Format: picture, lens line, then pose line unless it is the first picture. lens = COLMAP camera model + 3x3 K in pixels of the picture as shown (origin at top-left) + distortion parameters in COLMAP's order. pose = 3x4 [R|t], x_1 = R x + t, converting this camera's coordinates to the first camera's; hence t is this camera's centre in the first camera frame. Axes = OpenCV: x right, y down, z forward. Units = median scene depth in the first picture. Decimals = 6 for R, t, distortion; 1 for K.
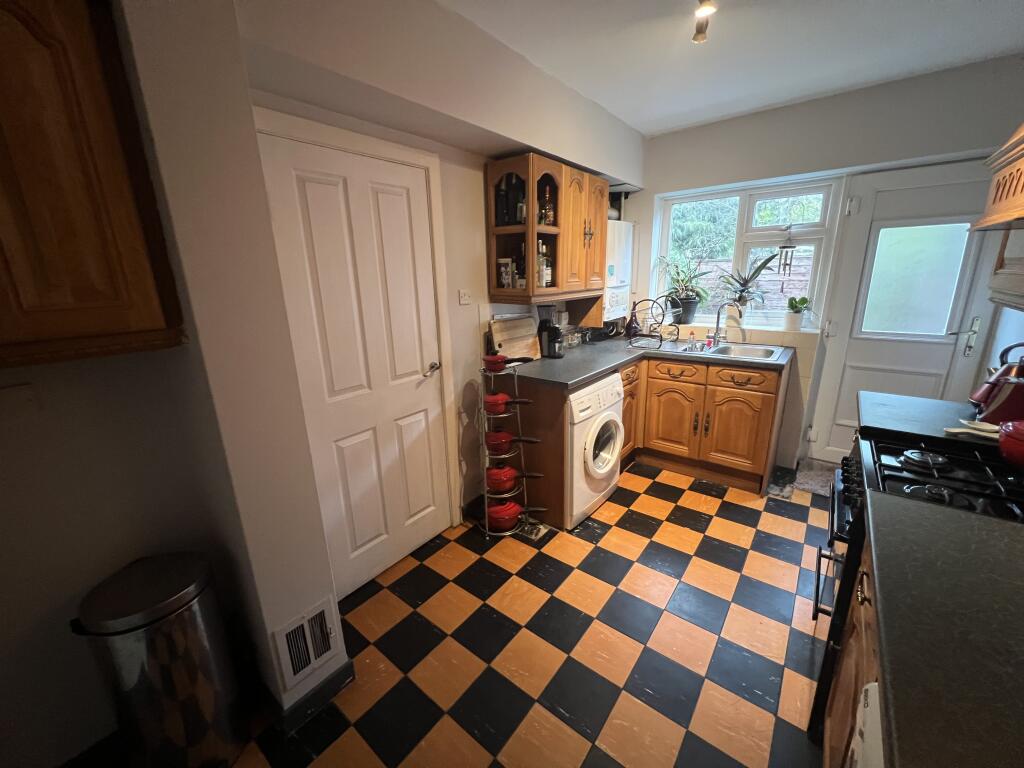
lens RADIAL K [[410.1, 0, 510.4], [0, 410.1, 384.8], [0, 0, 1]] dist [0.000553, -0.000199]
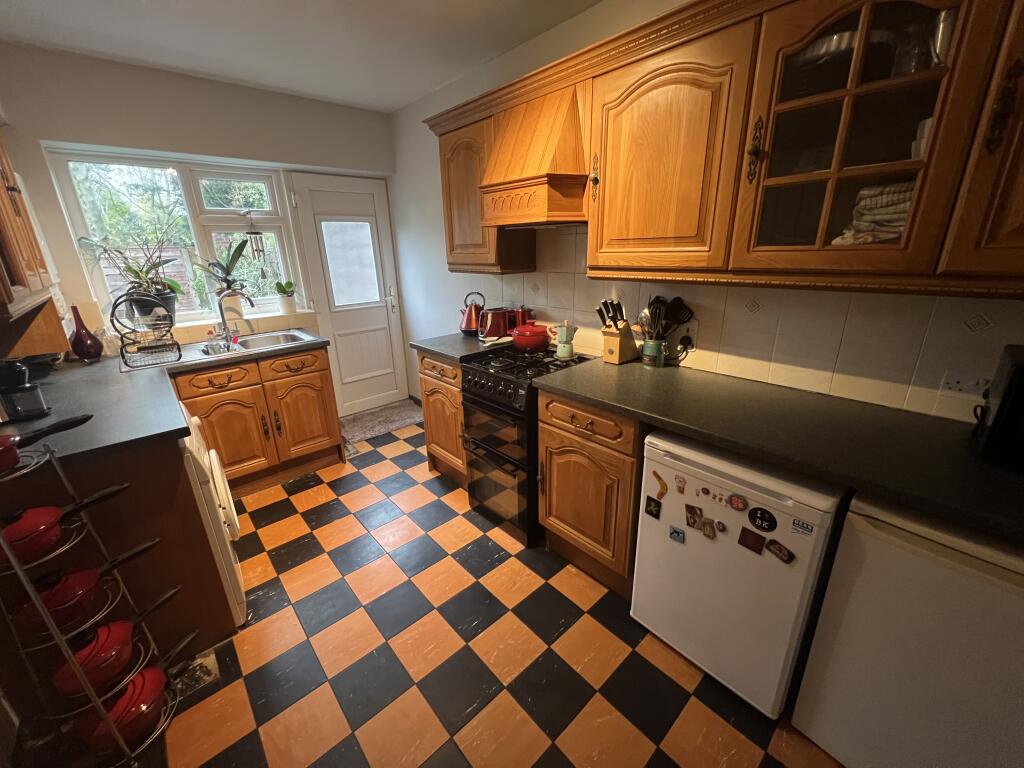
lens RADIAL K [[410.1, 0, 512.3], [0, 410.1, 380.8], [0, 0, 1]] dist [0.000553, -0.000199]
pose [[0.161463, -0.287019, 0.944219, -0.283686], [0.277153, 0.931456, 0.235746, -0.063698], [-0.947162, 0.223629, 0.229944, 0.266024]]
